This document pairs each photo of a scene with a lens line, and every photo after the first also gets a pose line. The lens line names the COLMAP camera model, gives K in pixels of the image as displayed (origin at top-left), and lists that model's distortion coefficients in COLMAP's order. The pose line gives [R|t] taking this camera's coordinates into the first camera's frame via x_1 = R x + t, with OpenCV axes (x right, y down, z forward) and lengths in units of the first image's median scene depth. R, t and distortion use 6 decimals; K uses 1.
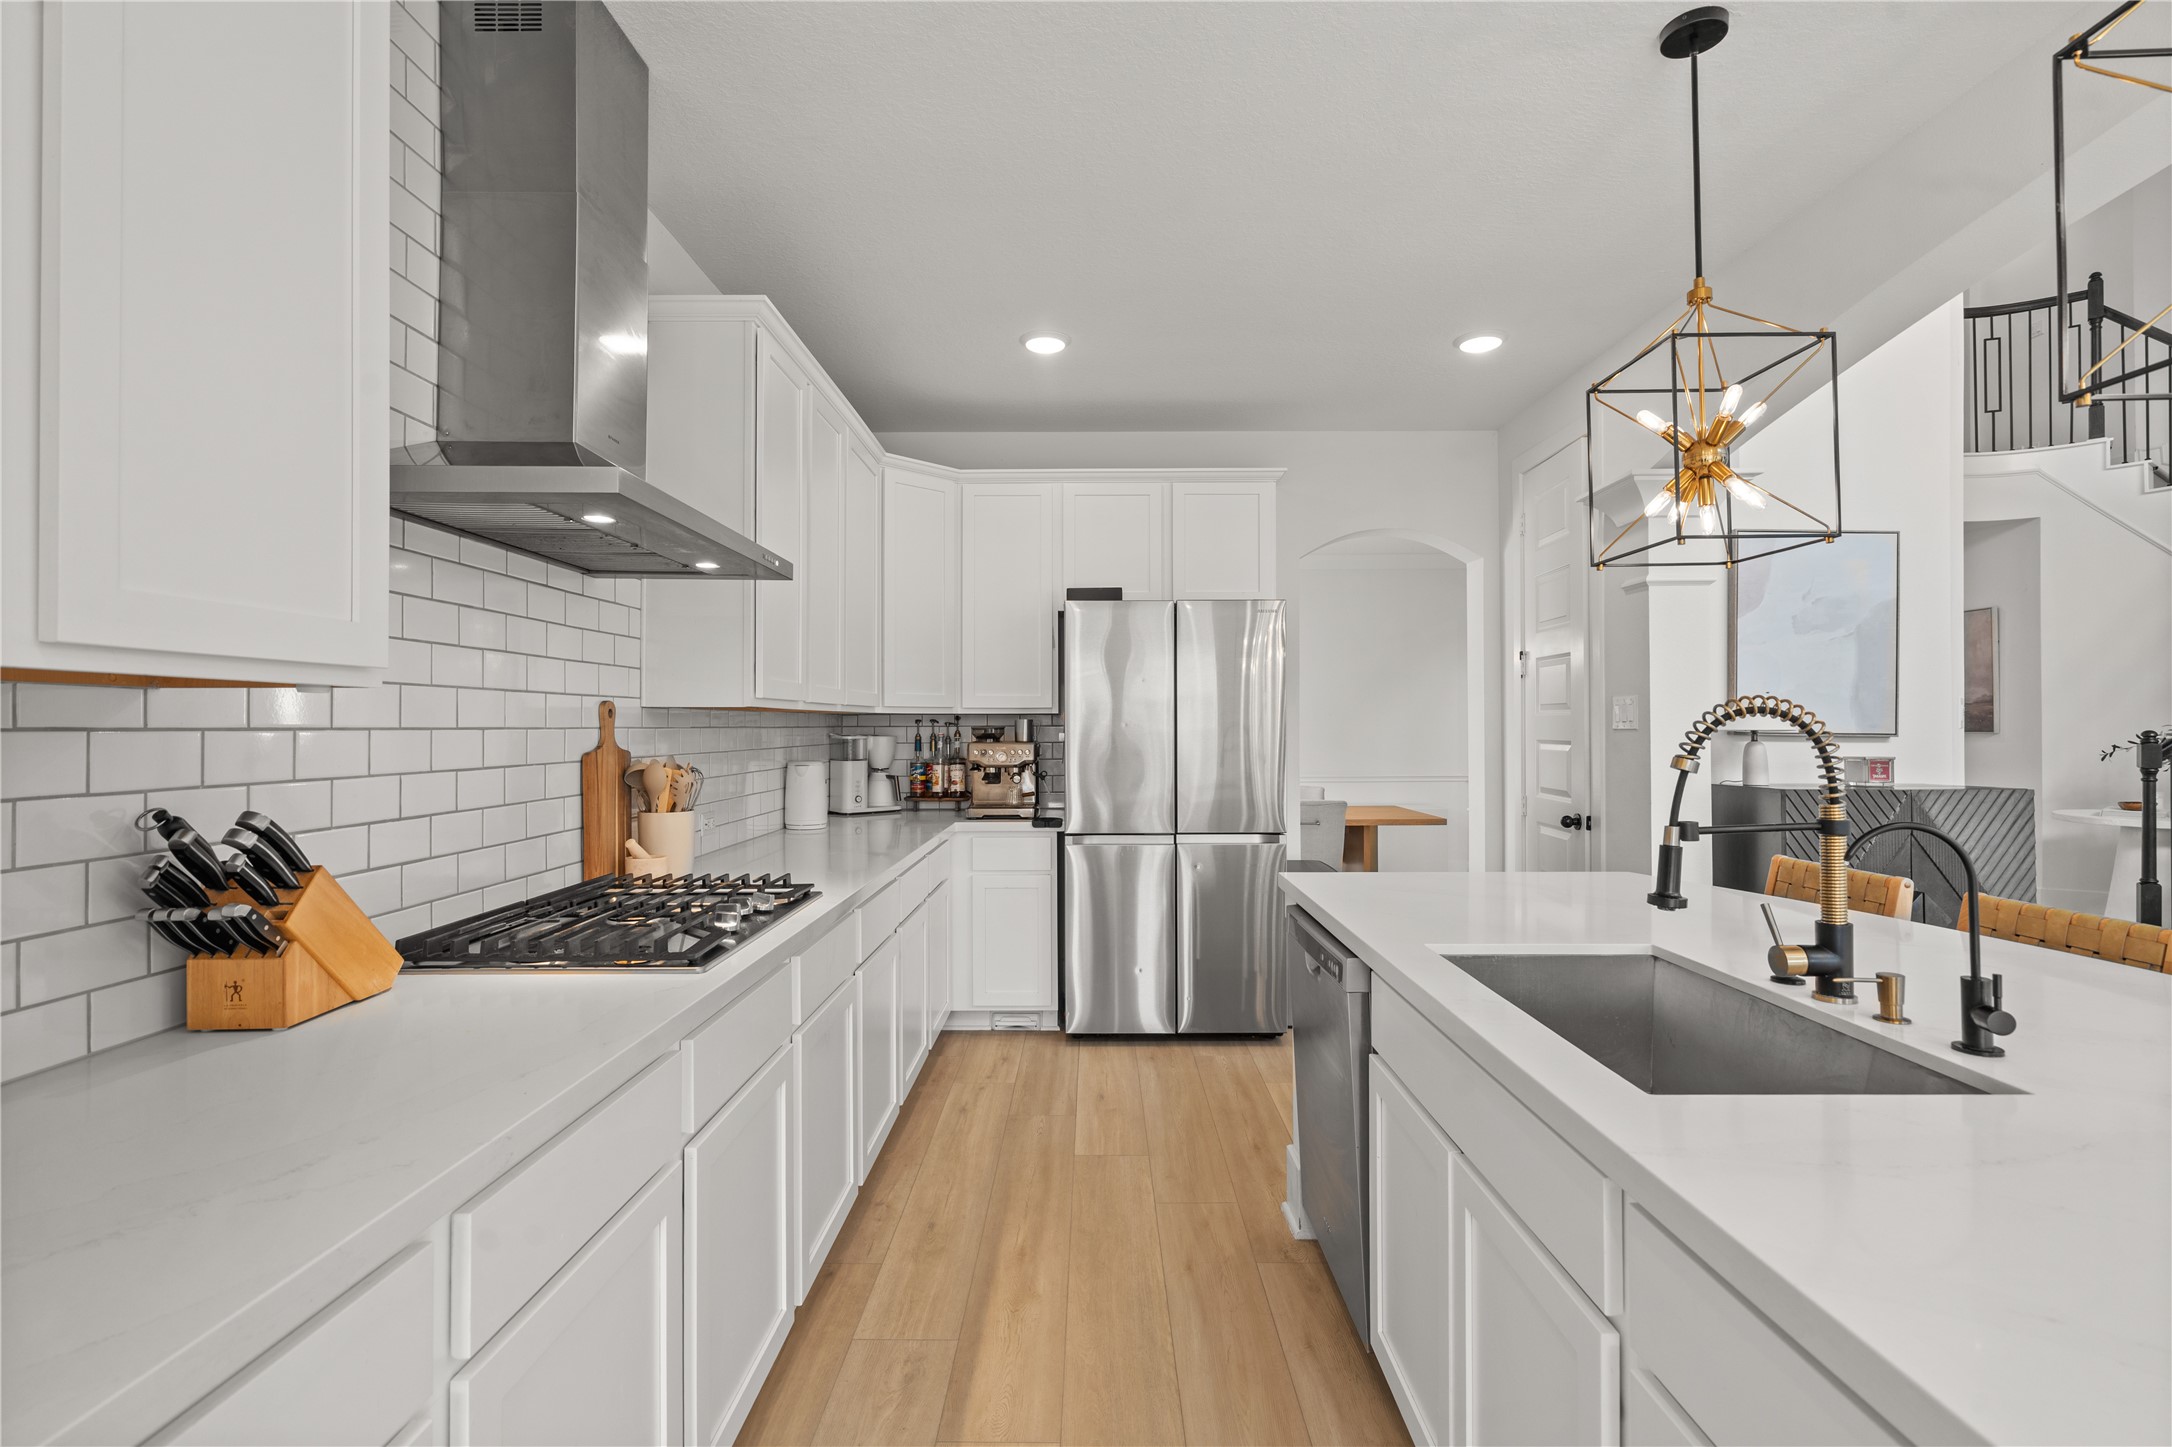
lens RADIAL K [[991.5, 0, 1086.1], [0, 991.5, 722.6], [0, 0, 1]] dist [0.001270, -0.001128]
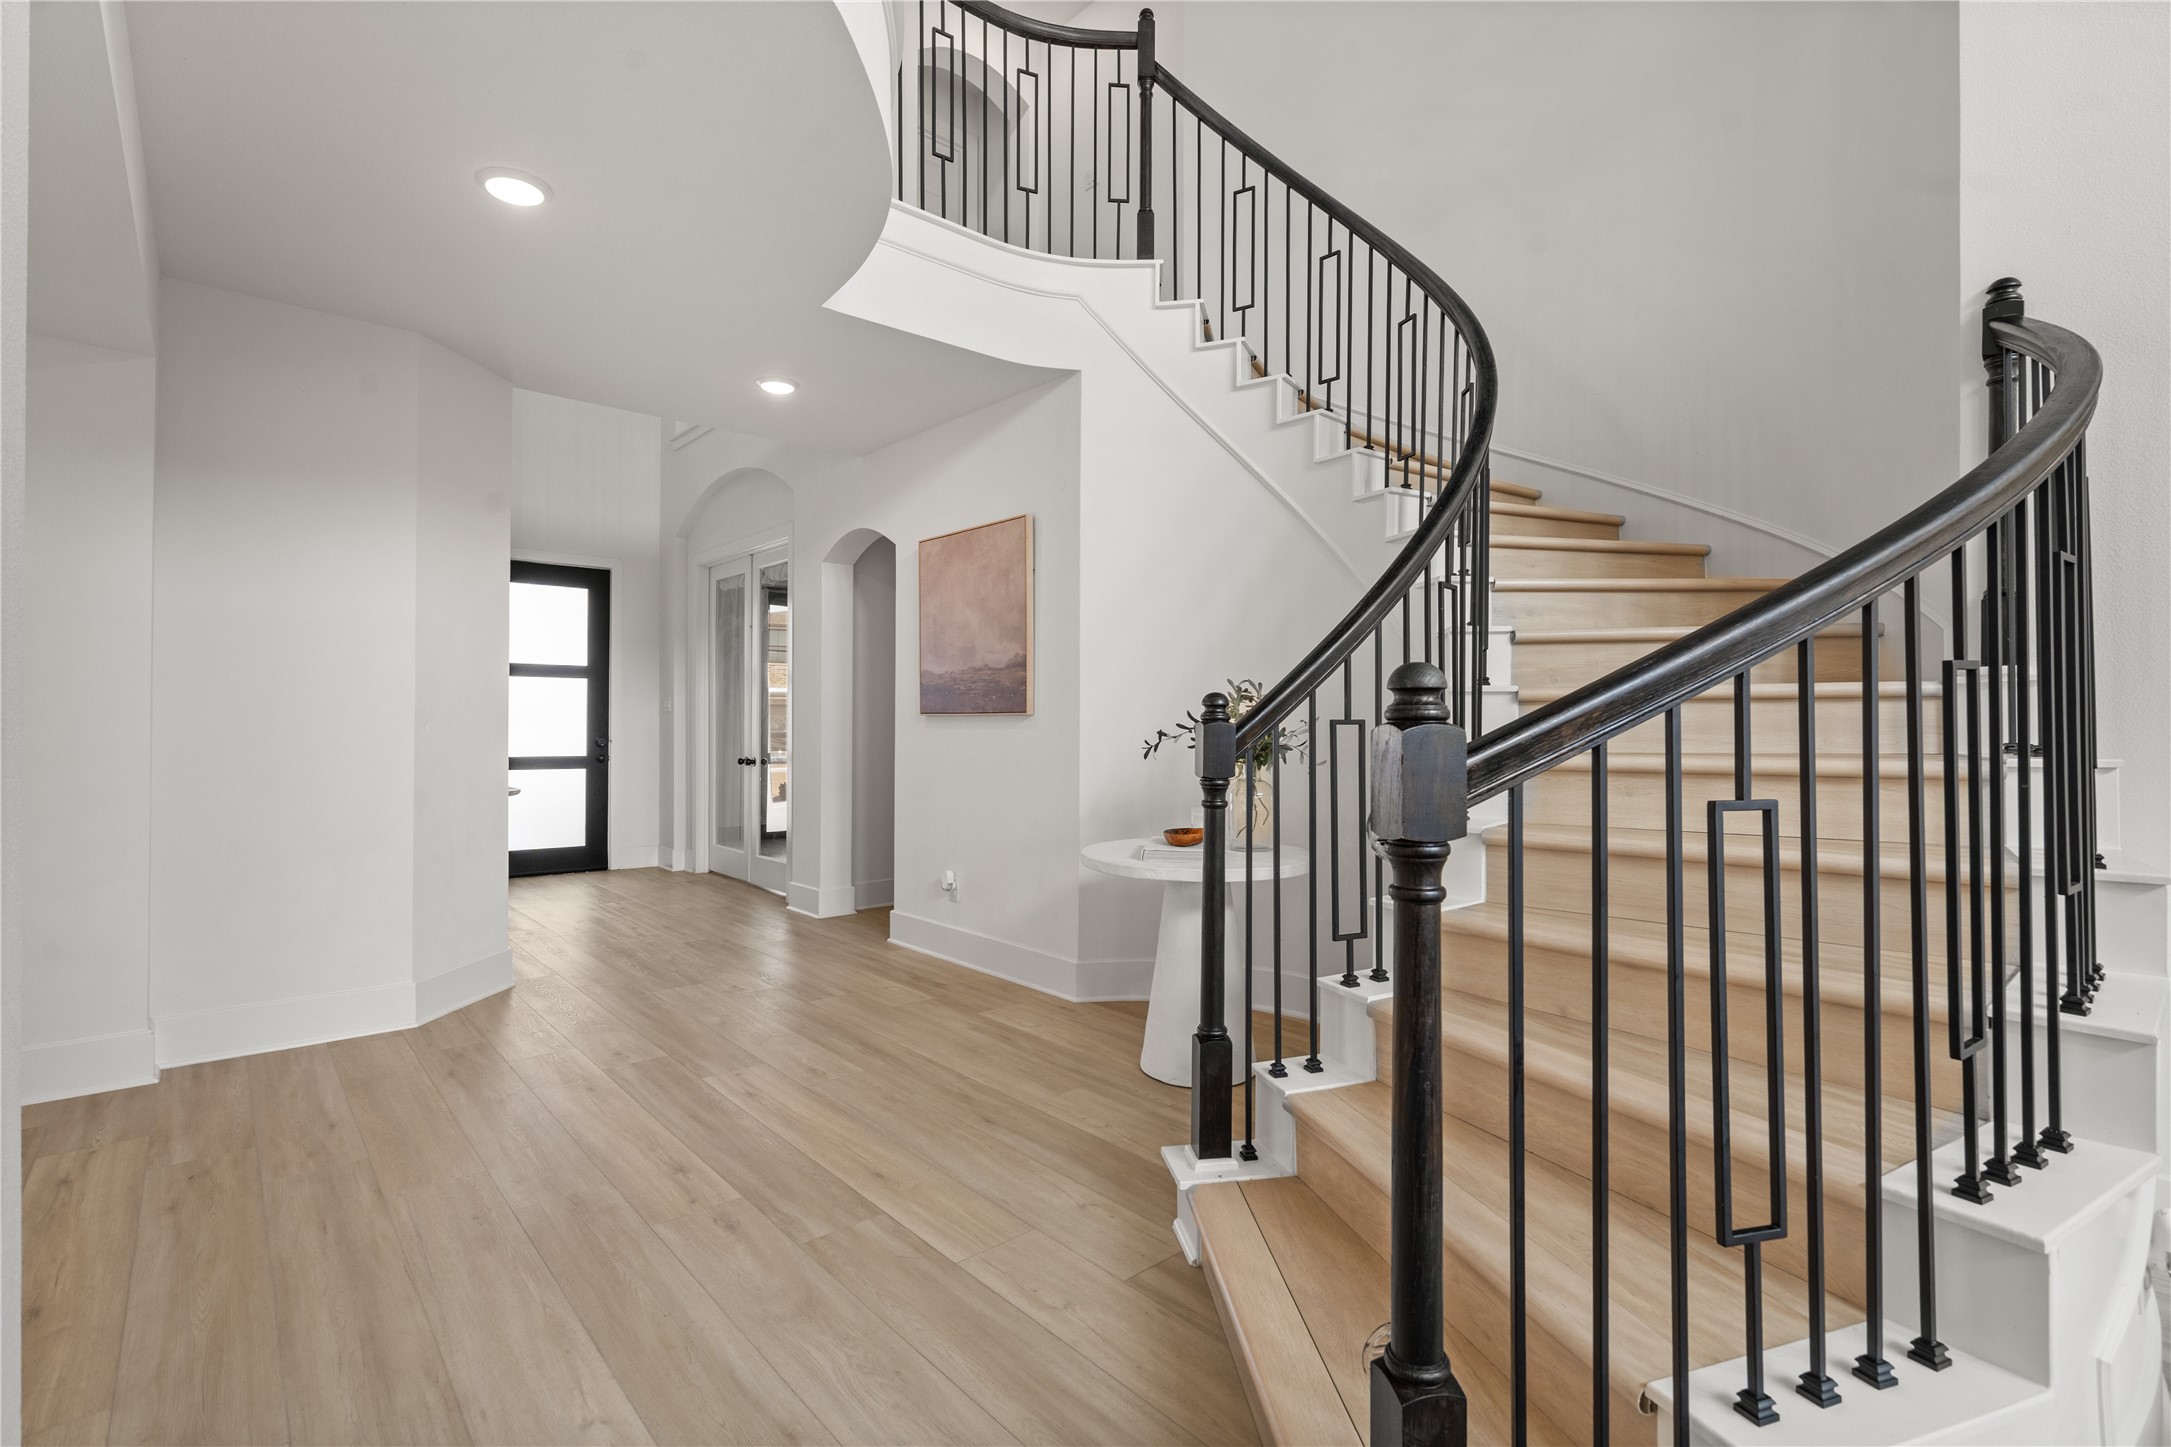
lens RADIAL K [[991.0, 0, 1085.0], [0, 991.0, 718.6], [0, 0, 1]] dist [0.001270, -0.001128]
pose [[0.748177, 0.009385, 0.663433, 0.564130], [-0.007573, 0.999956, -0.005605, 0.016926], [-0.663456, -0.000831, 0.748215, 0.542521]]
